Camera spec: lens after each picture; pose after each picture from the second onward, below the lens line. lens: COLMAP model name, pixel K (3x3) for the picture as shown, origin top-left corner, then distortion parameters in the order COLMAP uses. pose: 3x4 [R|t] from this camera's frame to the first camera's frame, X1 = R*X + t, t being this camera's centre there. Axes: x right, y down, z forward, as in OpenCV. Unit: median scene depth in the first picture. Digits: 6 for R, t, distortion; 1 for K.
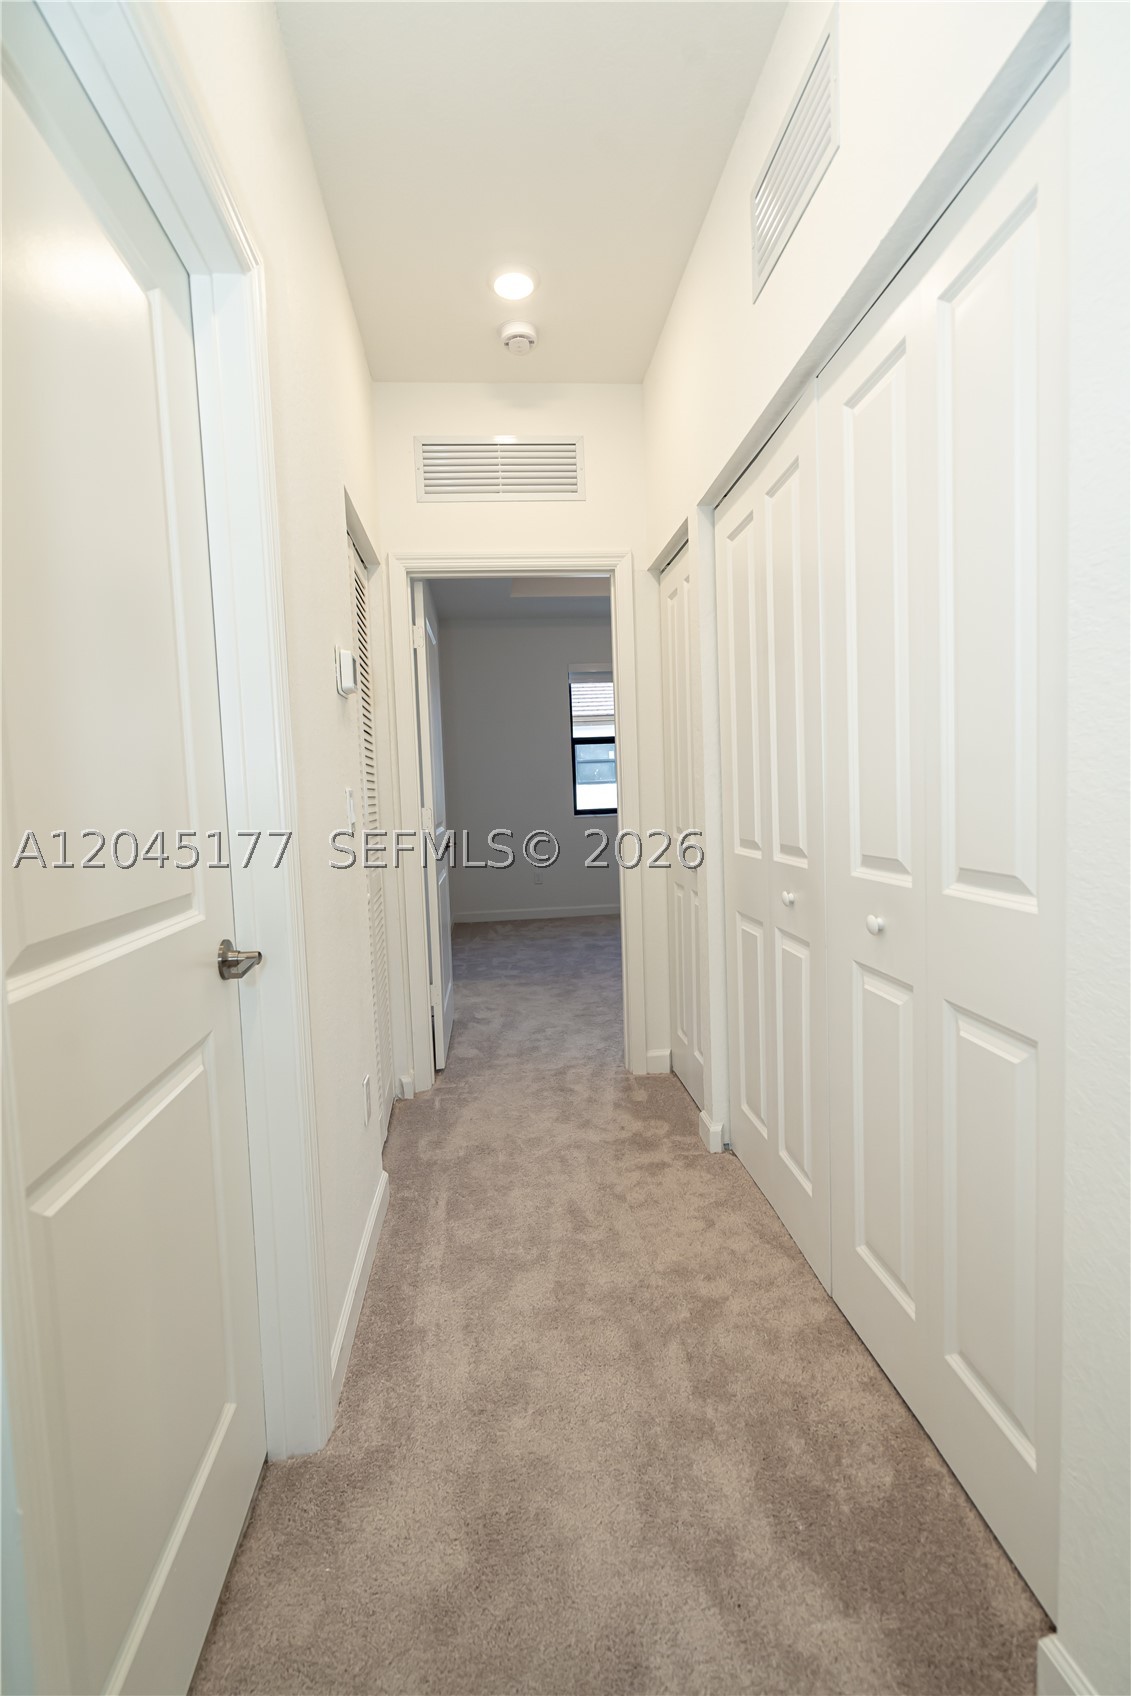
lens RADIAL K [[774.0, 0, 565.5], [0, 774.0, 848.0], [0, 0, 1]] dist [-0.002186, 0.000905]
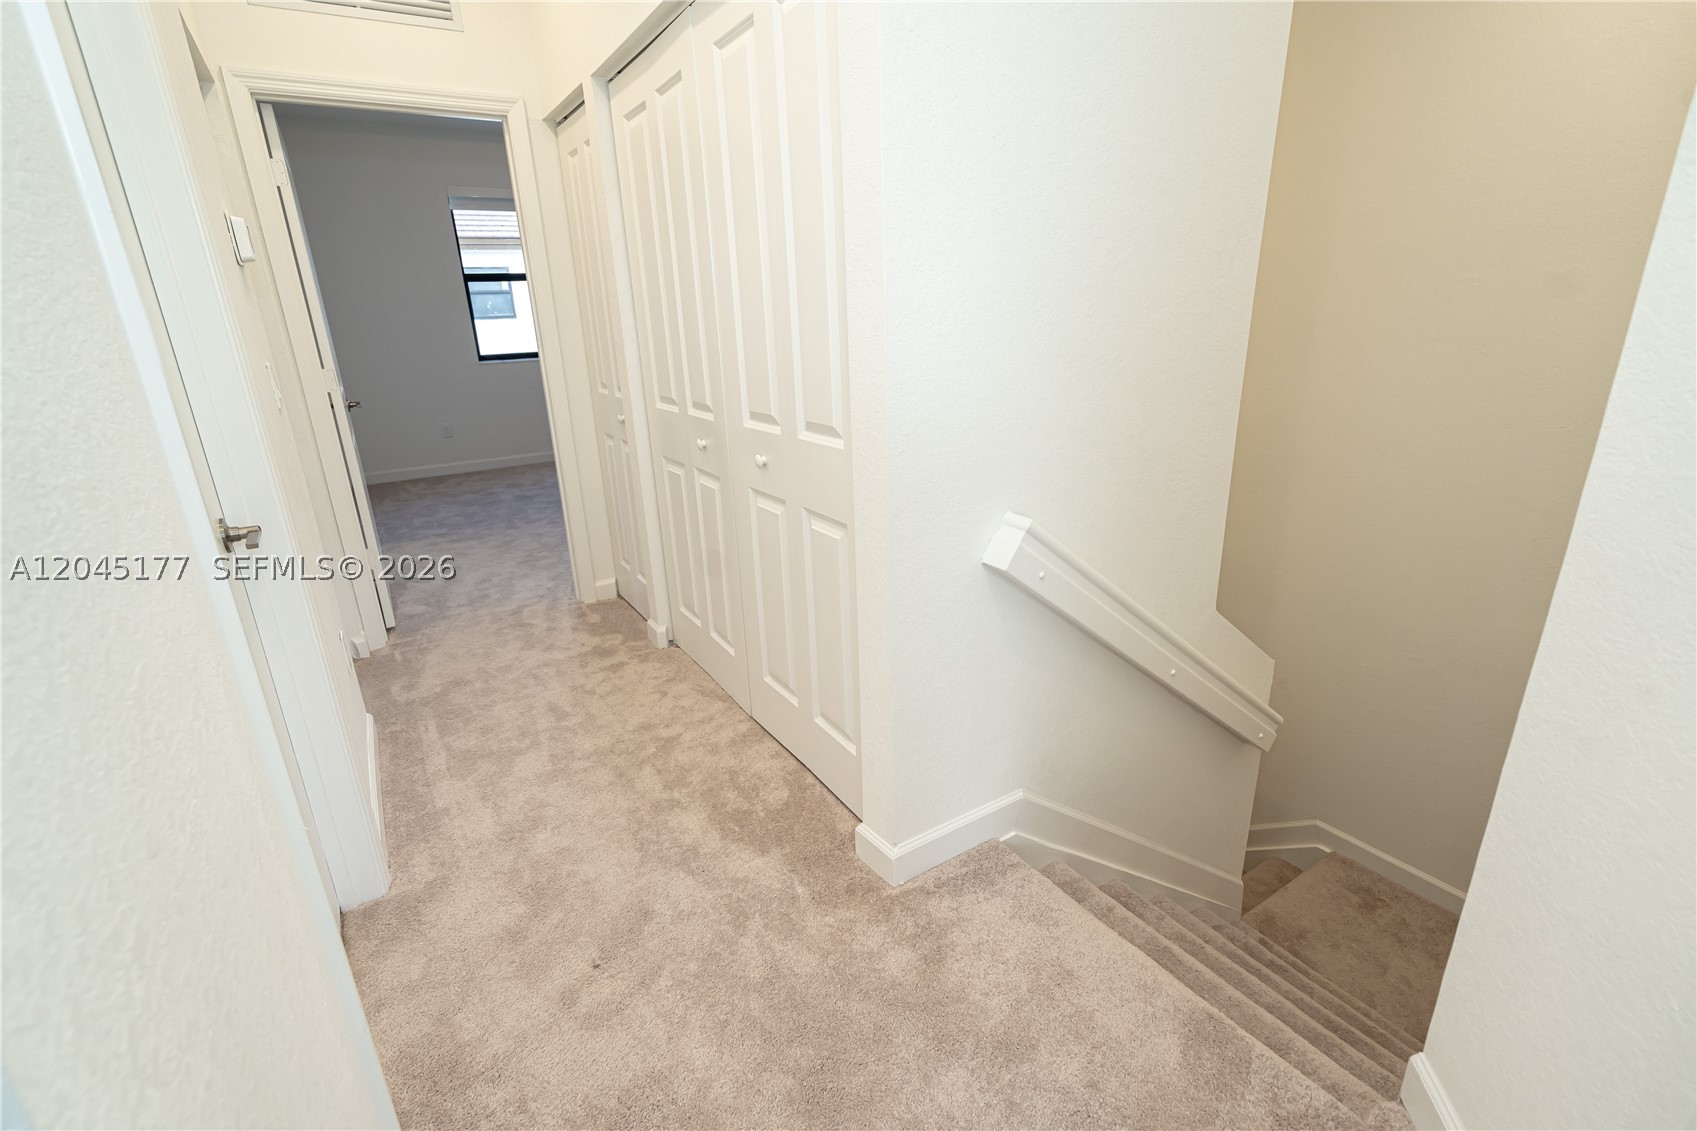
lens RADIAL K [[774.4, 0, 852.6], [0, 774.4, 570.0], [0, 0, 1]] dist [-0.002186, 0.000905]
pose [[0.894132, -0.135923, 0.426676, -0.065134], [0.031630, 0.969611, 0.242598, -0.035475], [-0.446685, -0.203419, 0.871260, -0.272624]]
